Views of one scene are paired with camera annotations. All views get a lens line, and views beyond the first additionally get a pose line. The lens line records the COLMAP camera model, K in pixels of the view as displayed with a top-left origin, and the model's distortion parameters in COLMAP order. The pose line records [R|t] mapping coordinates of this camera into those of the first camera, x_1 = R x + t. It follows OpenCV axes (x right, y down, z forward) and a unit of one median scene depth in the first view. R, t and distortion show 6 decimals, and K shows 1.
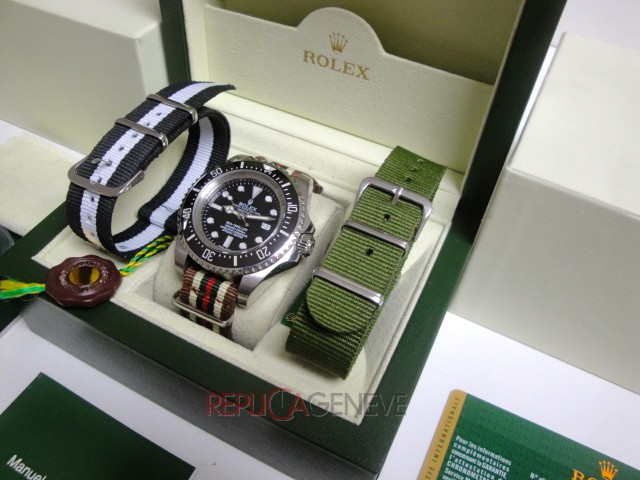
lens RADIAL K [[533.1, 0, 316.7], [0, 533.1, 242.5], [0, 0, 1]] dist [-0.163521, 0.123359]
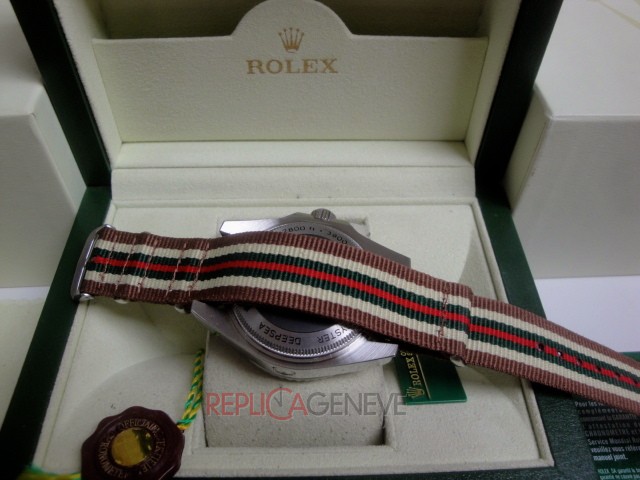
lens RADIAL K [[533.1, 0, 324.3], [0, 533.1, 235.2], [0, 0, 1]] dist [-0.163521, 0.123359]
pose [[0.878748, -0.382847, 0.285008, -0.267792], [0.372344, 0.923477, 0.092467, -0.167571], [-0.298599, 0.024866, 0.954055, 0.239362]]
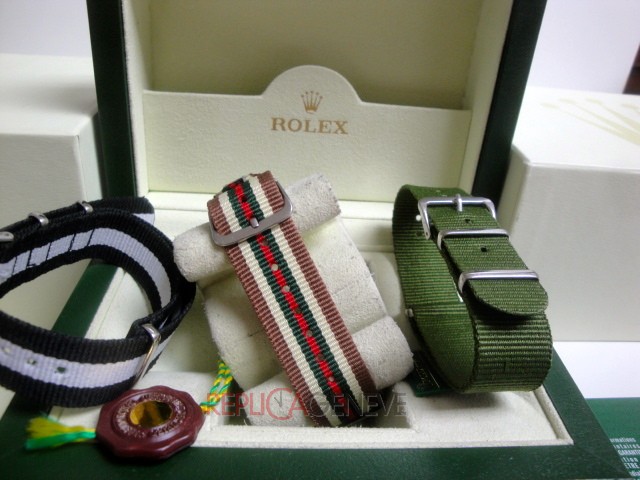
lens RADIAL K [[533.1, 0, 319.8], [0, 533.1, 240.0], [0, 0, 1]] dist [-0.163521, 0.123359]
pose [[0.867140, -0.234678, 0.439311, -0.448621], [0.346824, 0.917557, -0.194429, 0.045999], [-0.357465, 0.320960, 0.877042, 0.235364]]
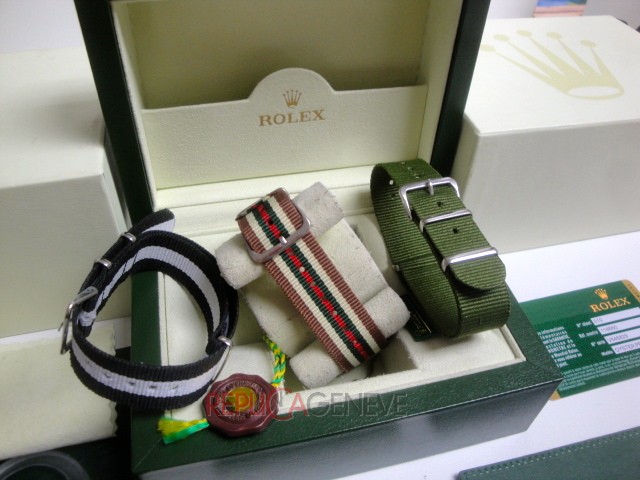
lens RADIAL K [[533.1, 0, 322.2], [0, 533.1, 239.0], [0, 0, 1]] dist [-0.163521, 0.123359]
pose [[0.758751, -0.467313, 0.453779, -0.570570], [0.481654, 0.871504, 0.092137, -0.205662], [-0.438528, 0.148655, 0.886338, 0.041934]]
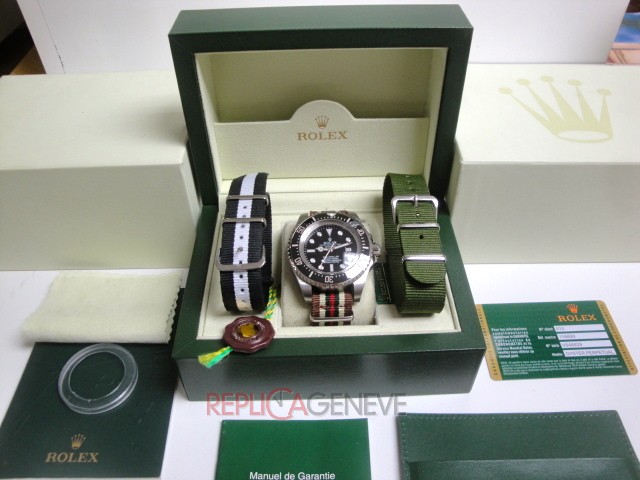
lens RADIAL K [[533.1, 0, 323.0], [0, 533.1, 241.0], [0, 0, 1]] dist [-0.163521, 0.123359]
pose [[0.881061, -0.372656, 0.291306, -0.541245], [0.388406, 0.921480, 0.004070, -0.079082], [-0.269950, 0.109559, 0.956621, -0.415575]]
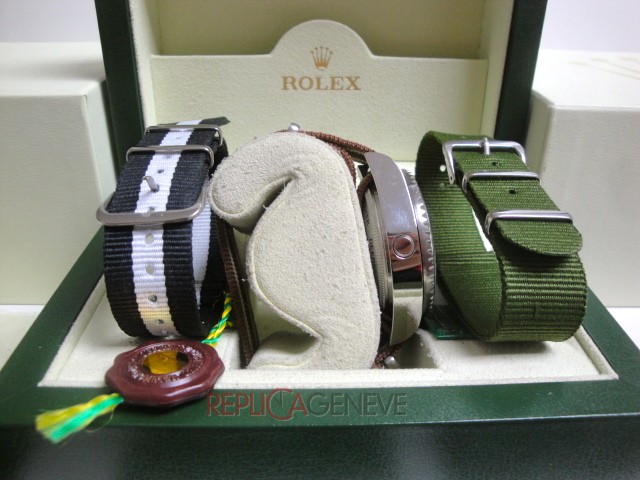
lens RADIAL K [[533.1, 0, 317.0], [0, 533.1, 245.0], [0, 0, 1]] dist [-0.163521, 0.123359]
pose [[0.880207, -0.264638, 0.393956, -0.442214], [0.373672, 0.898202, -0.231523, 0.138957], [-0.292582, 0.350999, 0.889492, 0.297177]]
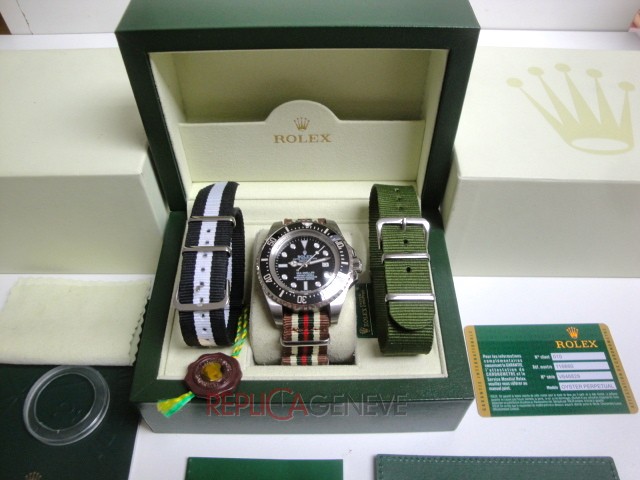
lens RADIAL K [[533.1, 0, 324.2], [0, 533.1, 243.7], [0, 0, 1]] dist [-0.163521, 0.123359]
pose [[0.888360, -0.388116, 0.245320, -0.360383], [0.370972, 0.921547, 0.114585, -0.247888], [-0.270547, -0.010786, 0.962646, -0.290025]]
